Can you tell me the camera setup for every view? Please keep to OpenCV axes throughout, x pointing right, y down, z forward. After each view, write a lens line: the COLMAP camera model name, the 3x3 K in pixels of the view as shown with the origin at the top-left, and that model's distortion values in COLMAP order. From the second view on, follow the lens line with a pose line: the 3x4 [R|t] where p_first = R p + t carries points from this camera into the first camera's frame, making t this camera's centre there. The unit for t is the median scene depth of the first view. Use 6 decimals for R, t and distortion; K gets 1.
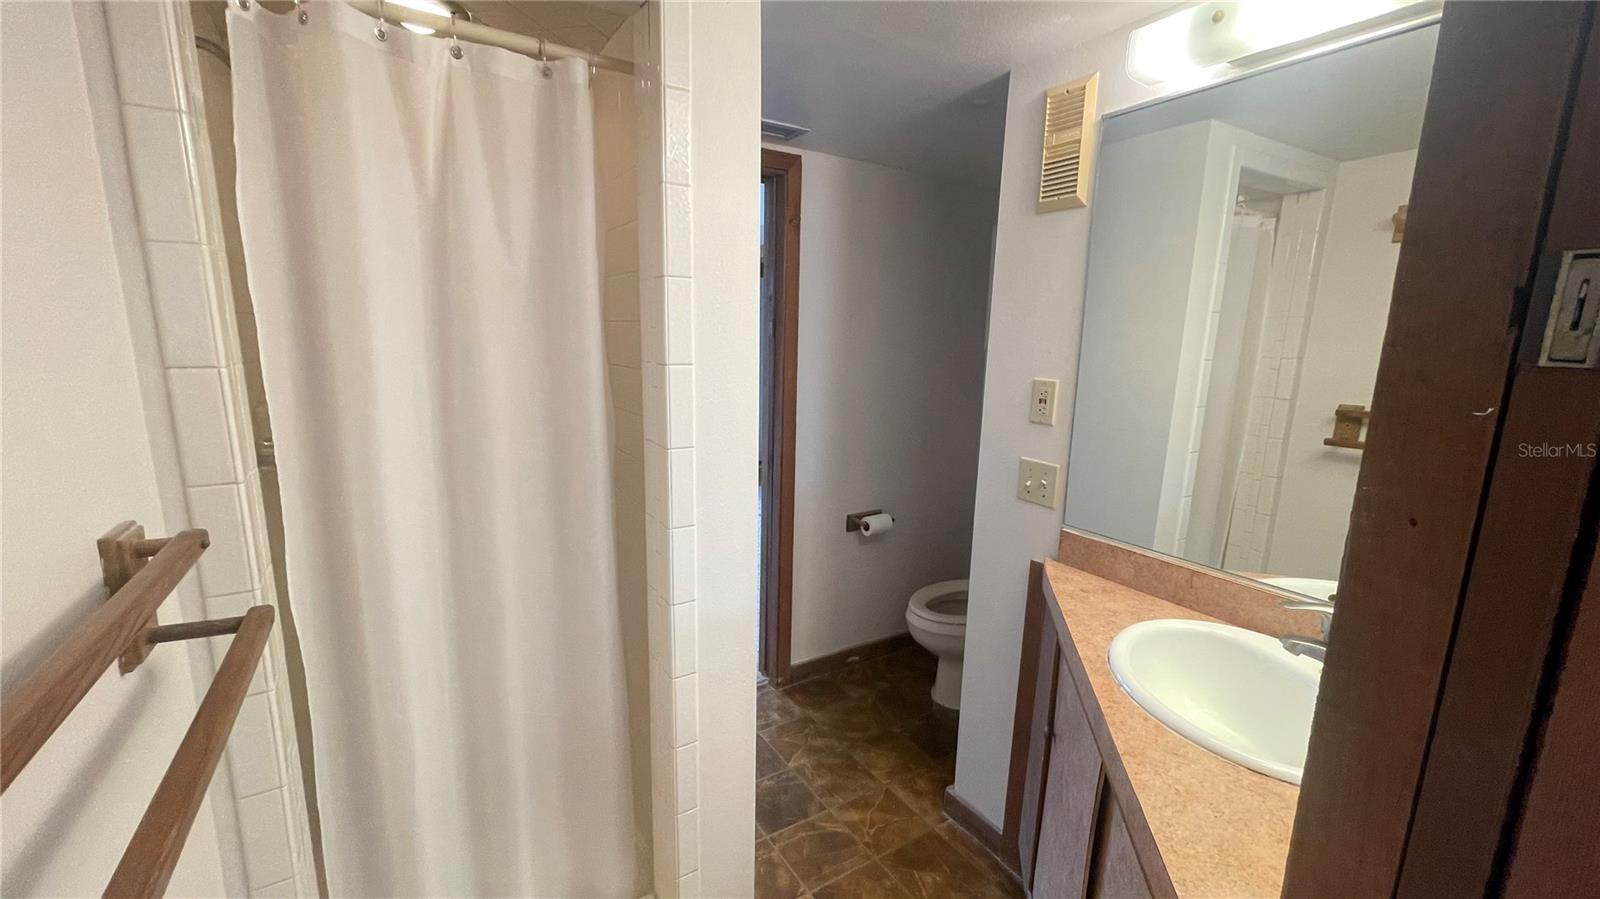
lens RADIAL K [[645.4, 0, 791.2], [0, 645.4, 452.1], [0, 0, 1]] dist [-0.000399, -0.000083]
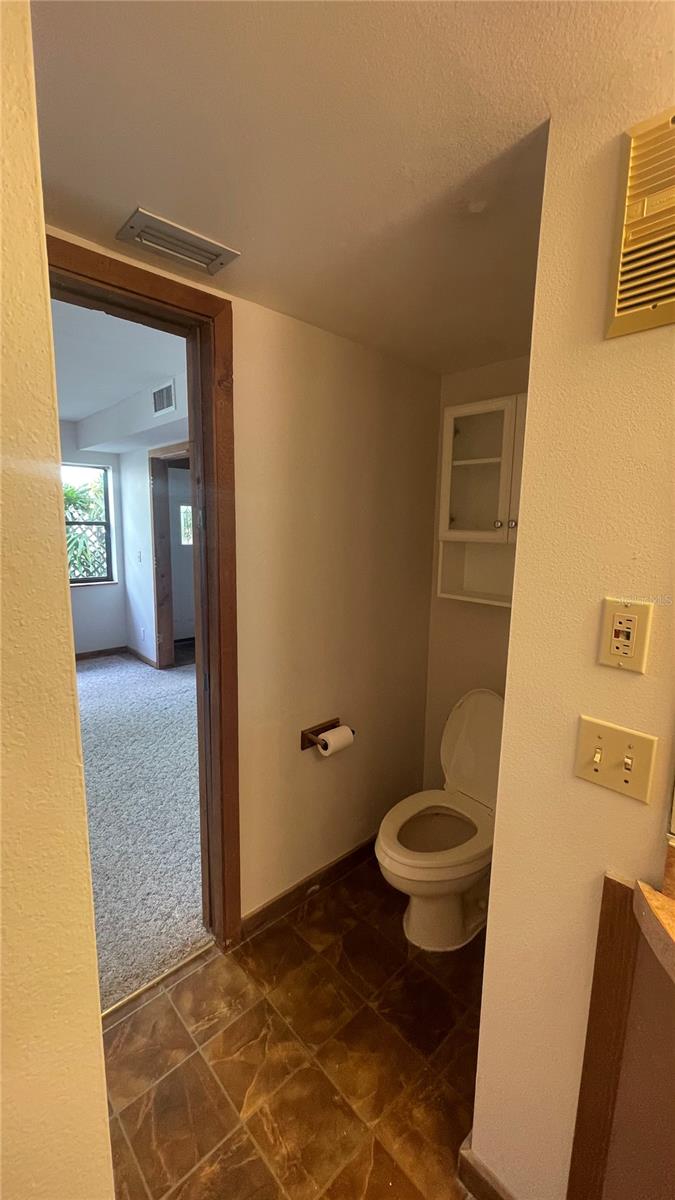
lens RADIAL K [[484.8, 0, 335.7], [0, 484.8, 595.4], [0, 0, 1]] dist [0.000789, 0.000089]
pose [[0.981438, -0.033200, 0.188882, 0.020373], [0.038120, 0.999020, -0.022476, -0.094745], [-0.187951, 0.029259, 0.981742, 0.473123]]
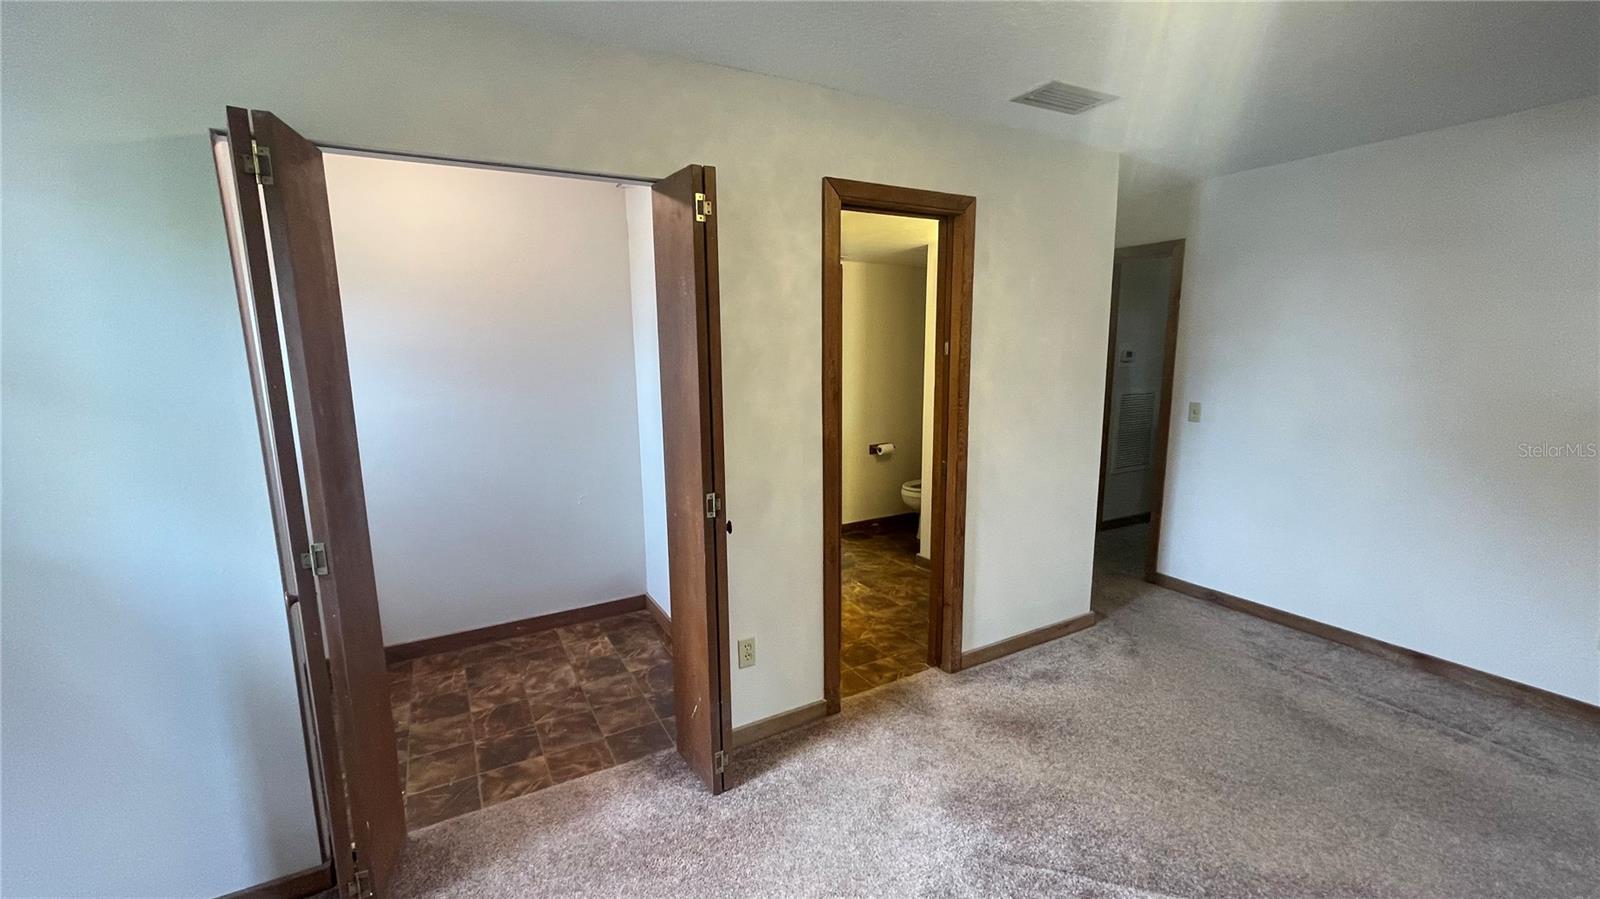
lens RADIAL K [[646.0, 0, 791.2], [0, 646.0, 451.9], [0, 0, 1]] dist [0.000648, -0.000174]
pose [[0.998792, -0.023003, -0.043427, -0.084764], [0.022035, 0.999501, -0.022639, 0.213718], [0.043926, 0.021655, 0.998800, -1.245208]]
